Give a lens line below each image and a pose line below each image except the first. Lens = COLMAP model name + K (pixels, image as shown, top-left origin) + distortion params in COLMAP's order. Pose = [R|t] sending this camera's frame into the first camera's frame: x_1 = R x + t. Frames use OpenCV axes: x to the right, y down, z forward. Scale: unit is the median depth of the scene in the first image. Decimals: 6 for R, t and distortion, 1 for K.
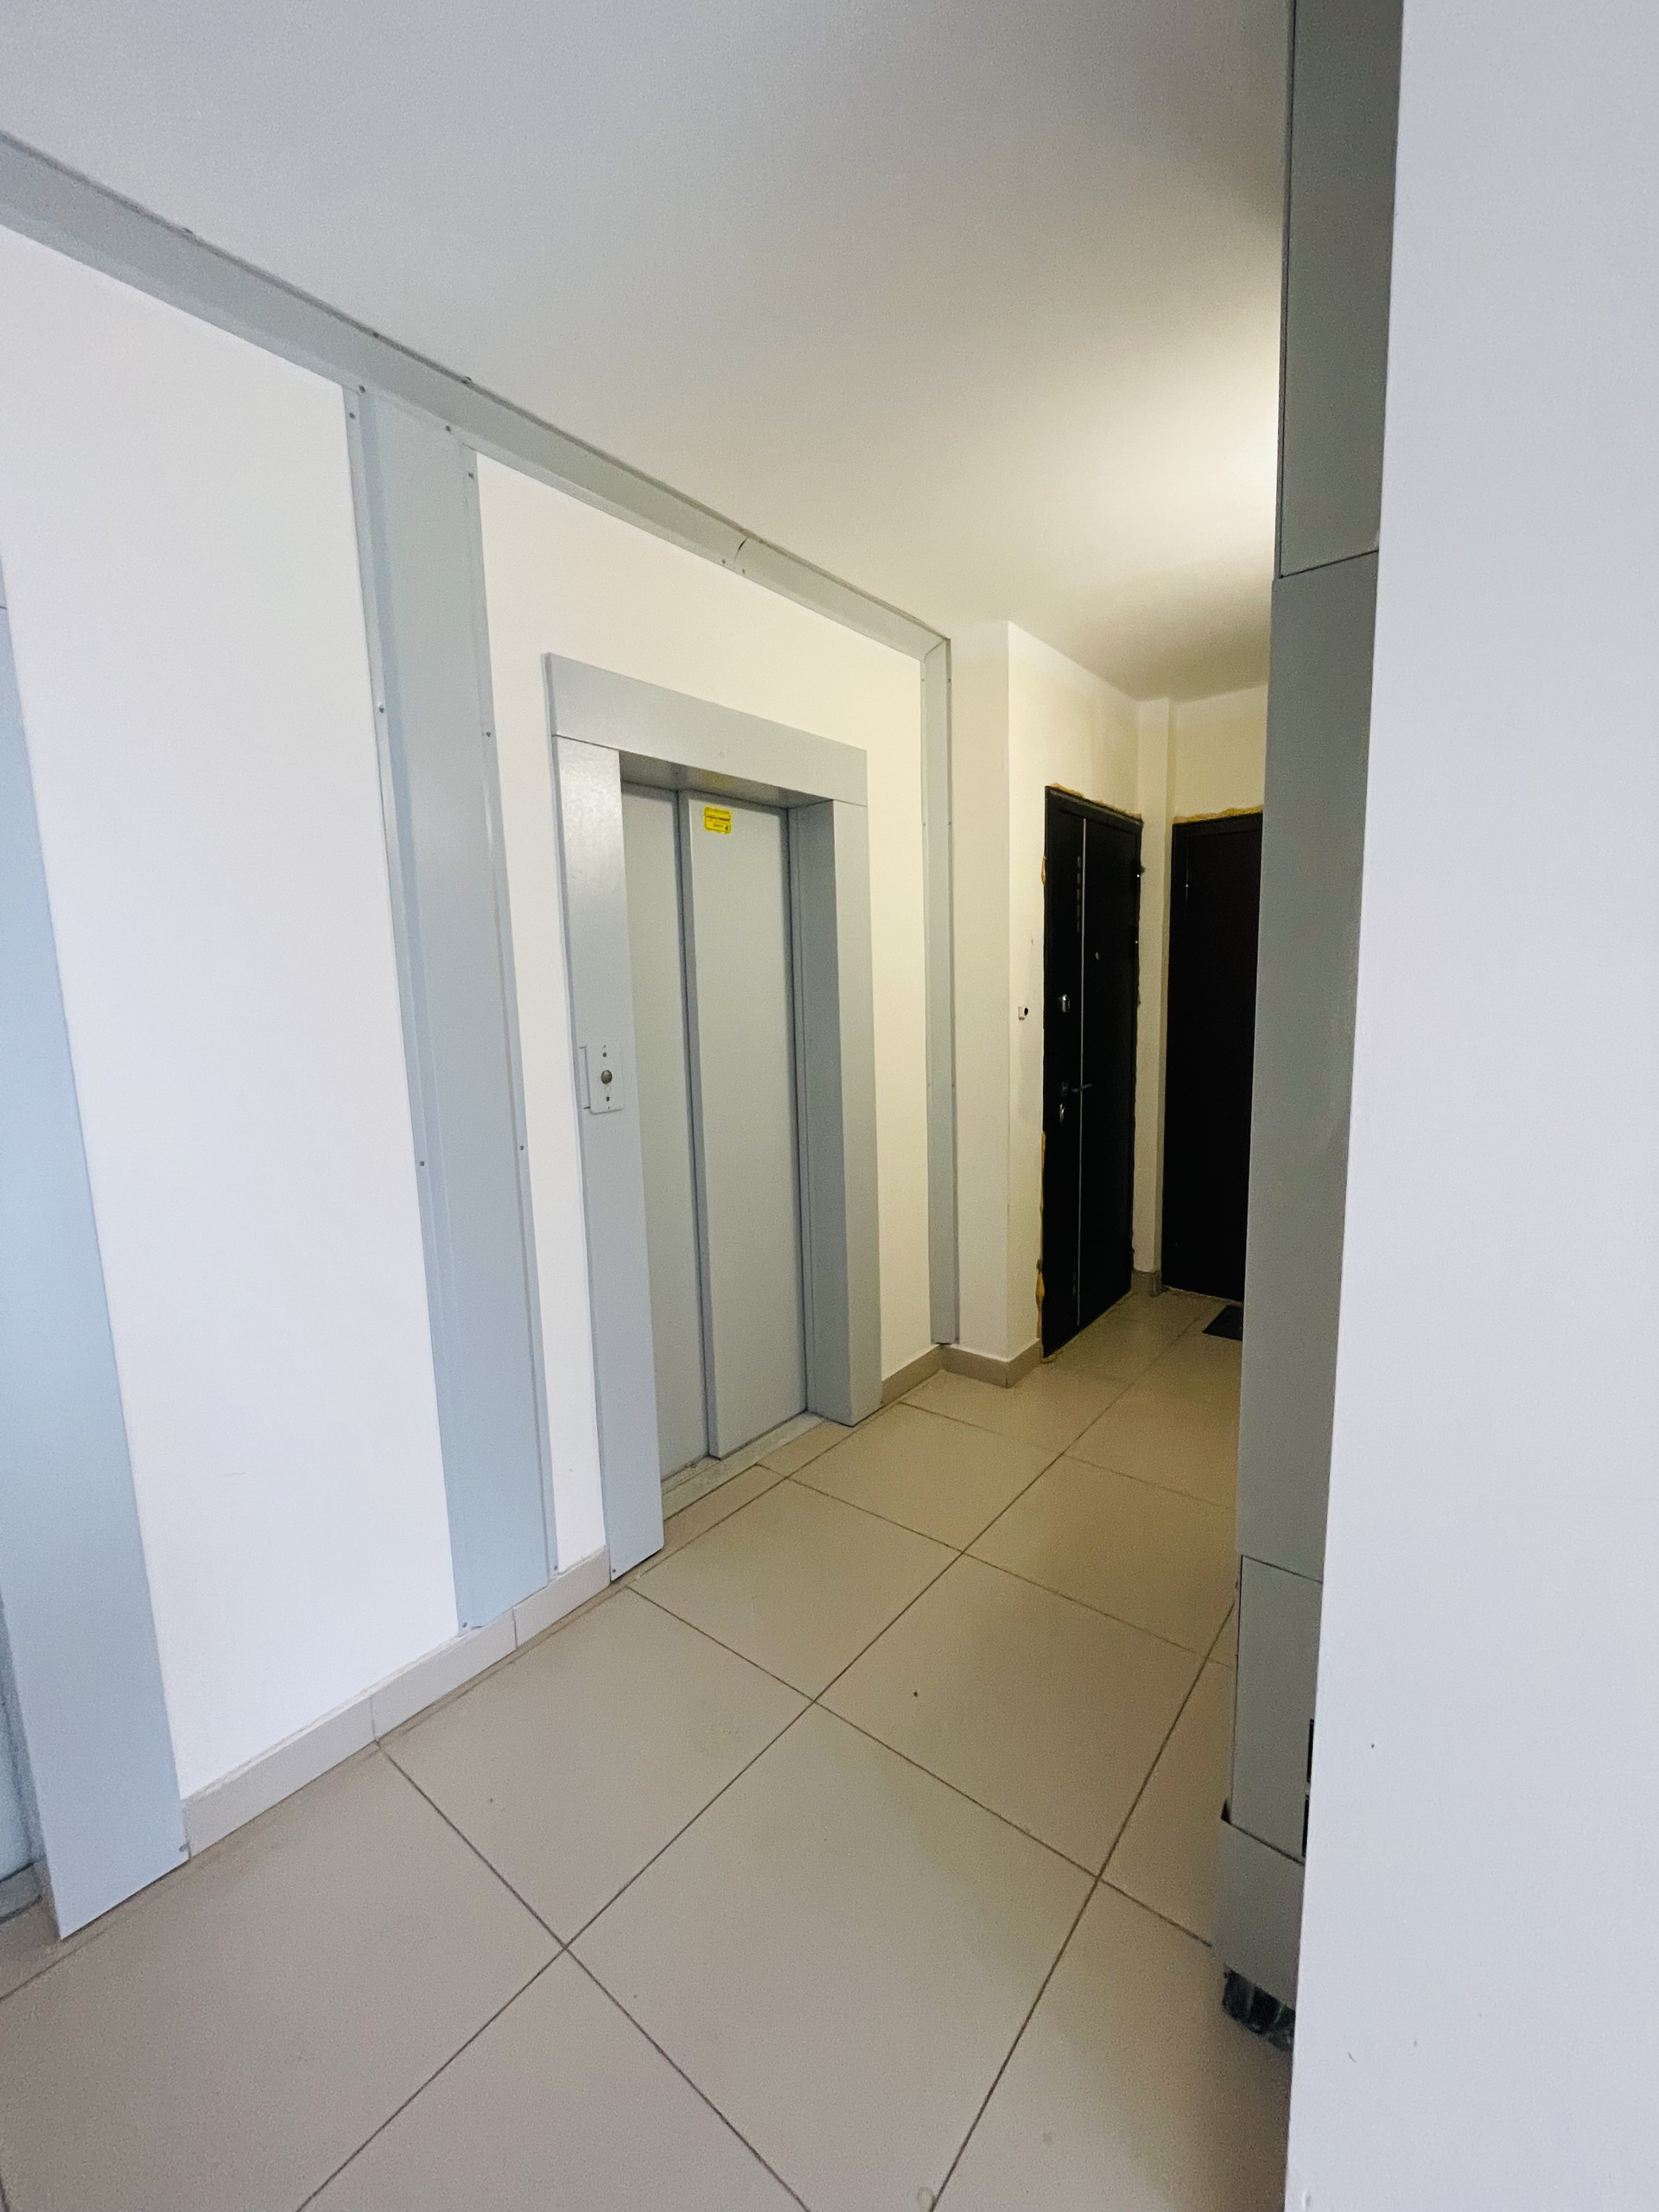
lens RADIAL K [[890.3, 0, 826.5], [0, 890.3, 1114.4], [0, 0, 1]] dist [-0.005882, -0.000826]
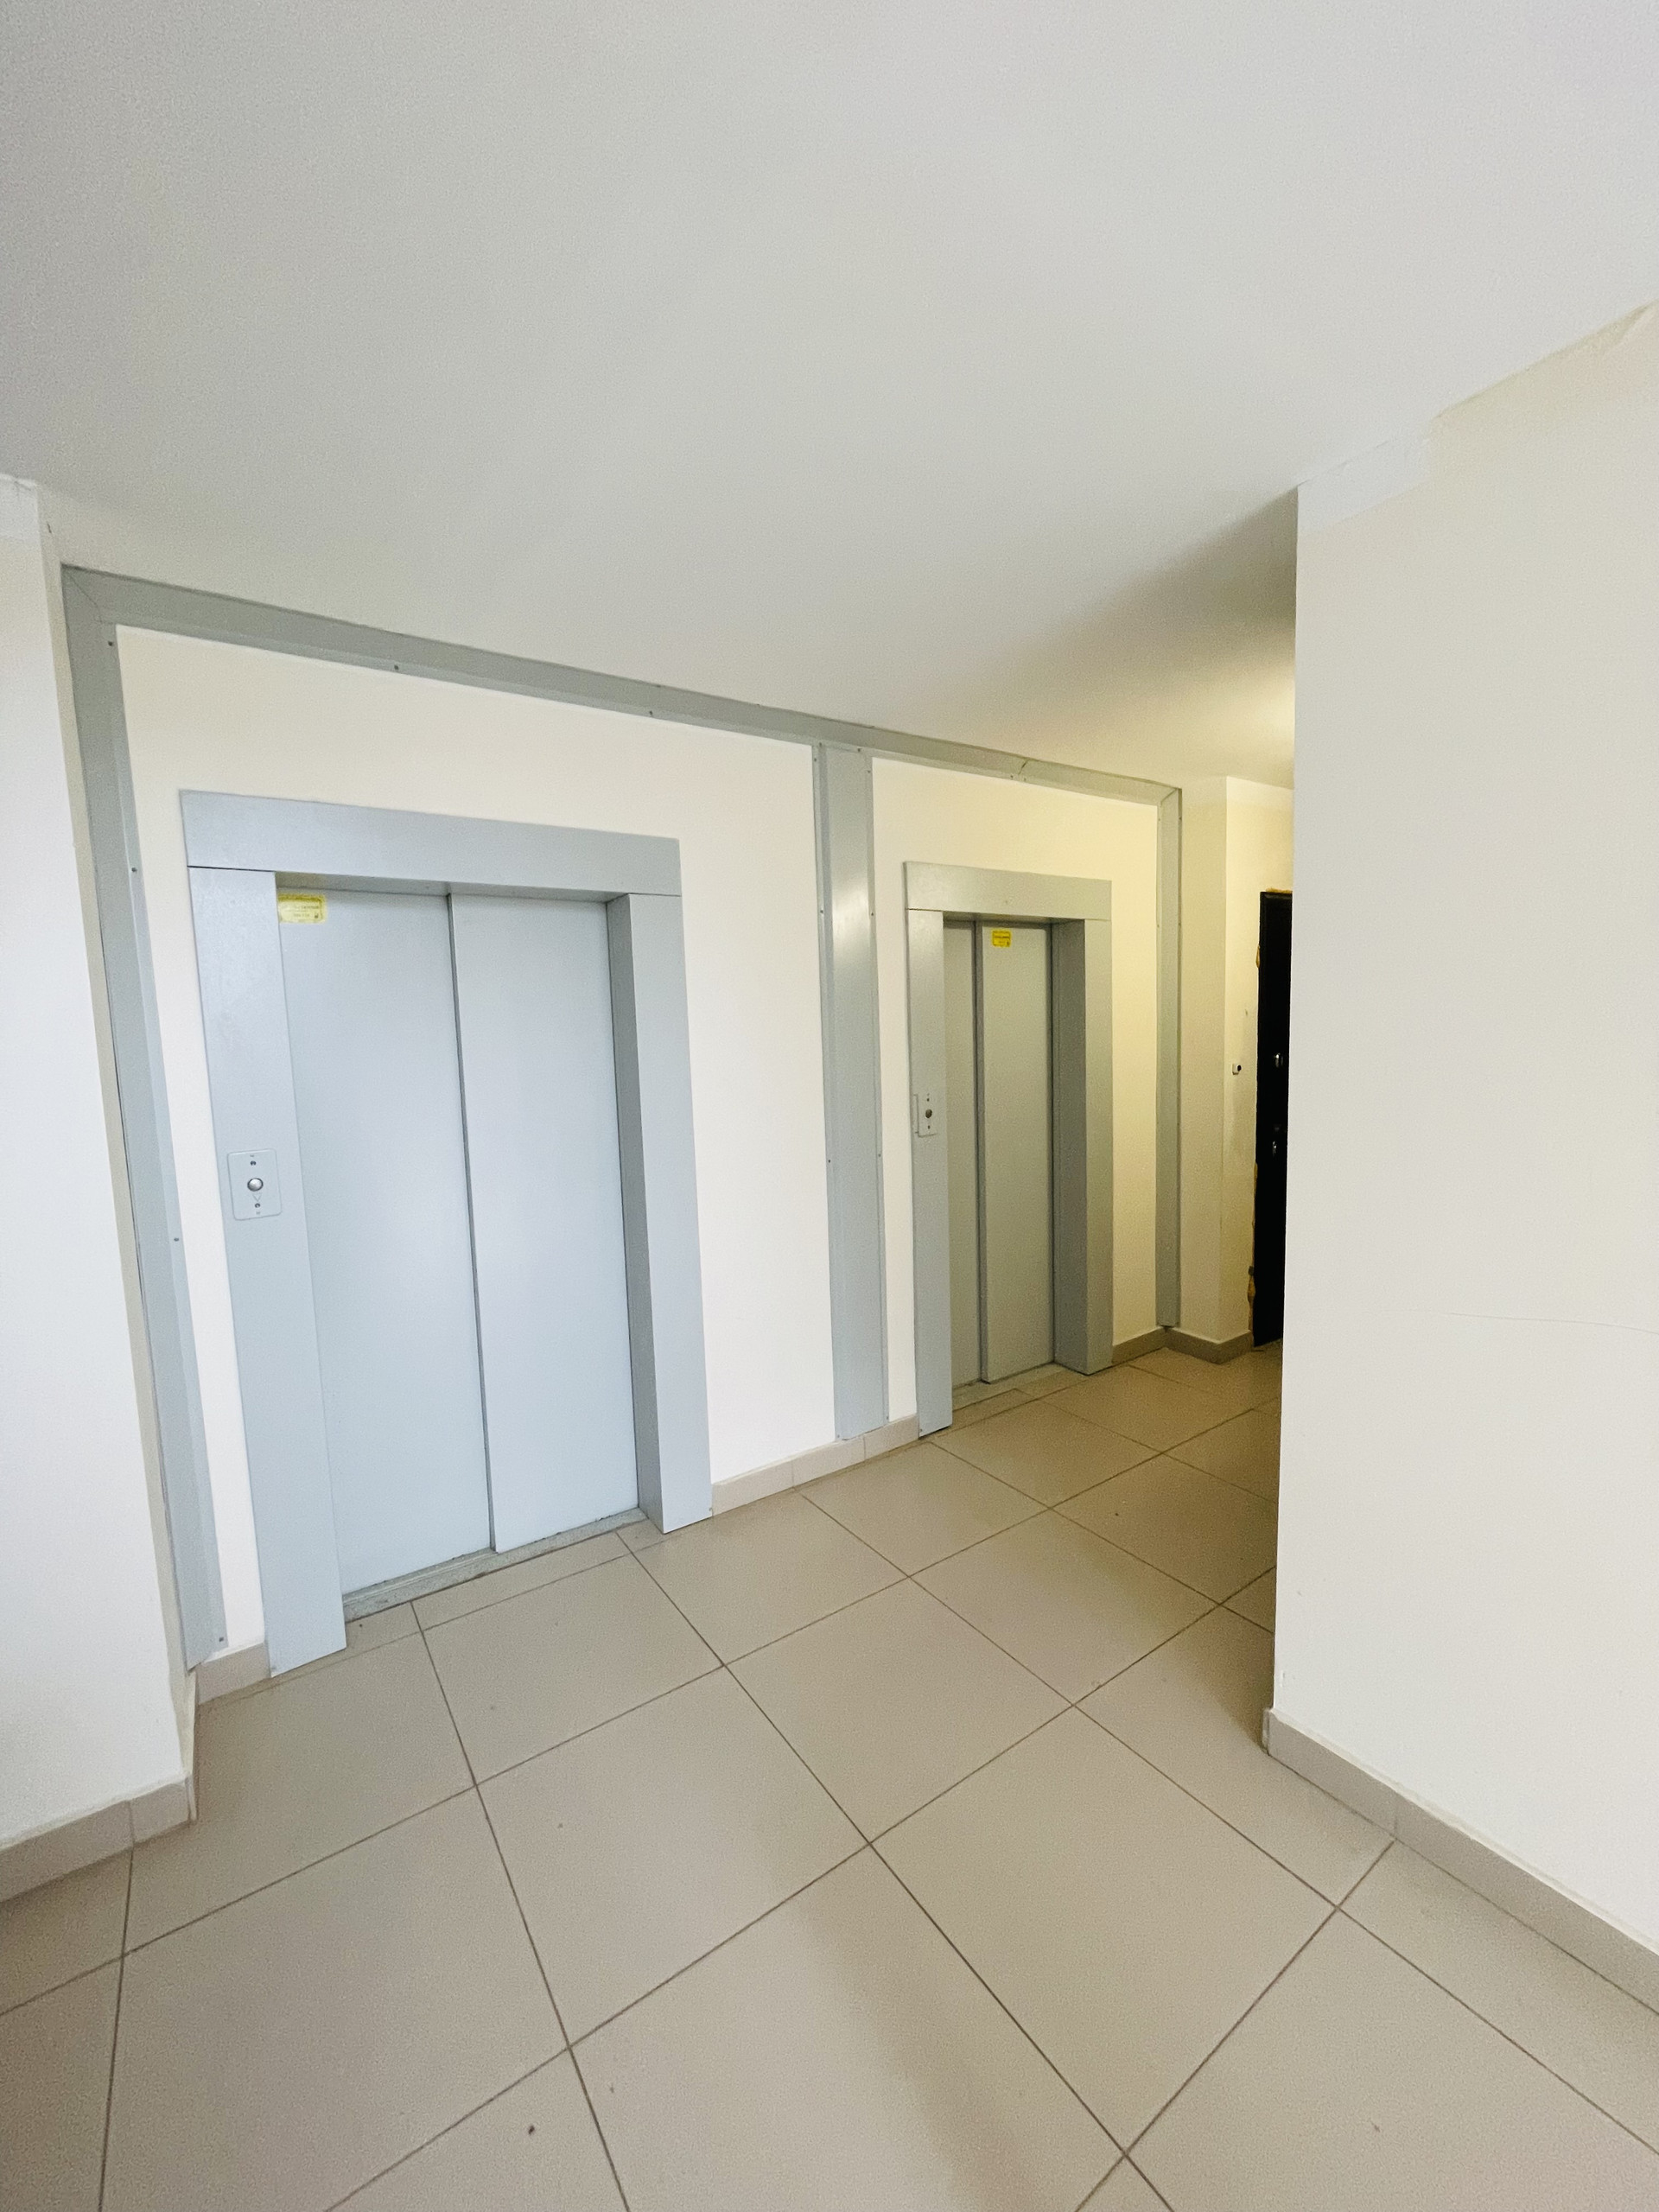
lens RADIAL K [[890.3, 0, 826.5], [0, 890.3, 1114.4], [0, 0, 1]] dist [-0.005882, -0.000826]
pose [[0.957126, 0.026121, -0.288493, 0.029513], [-0.035006, 0.999057, -0.025681, 0.005338], [0.287550, 0.034679, 0.957137, -0.444474]]
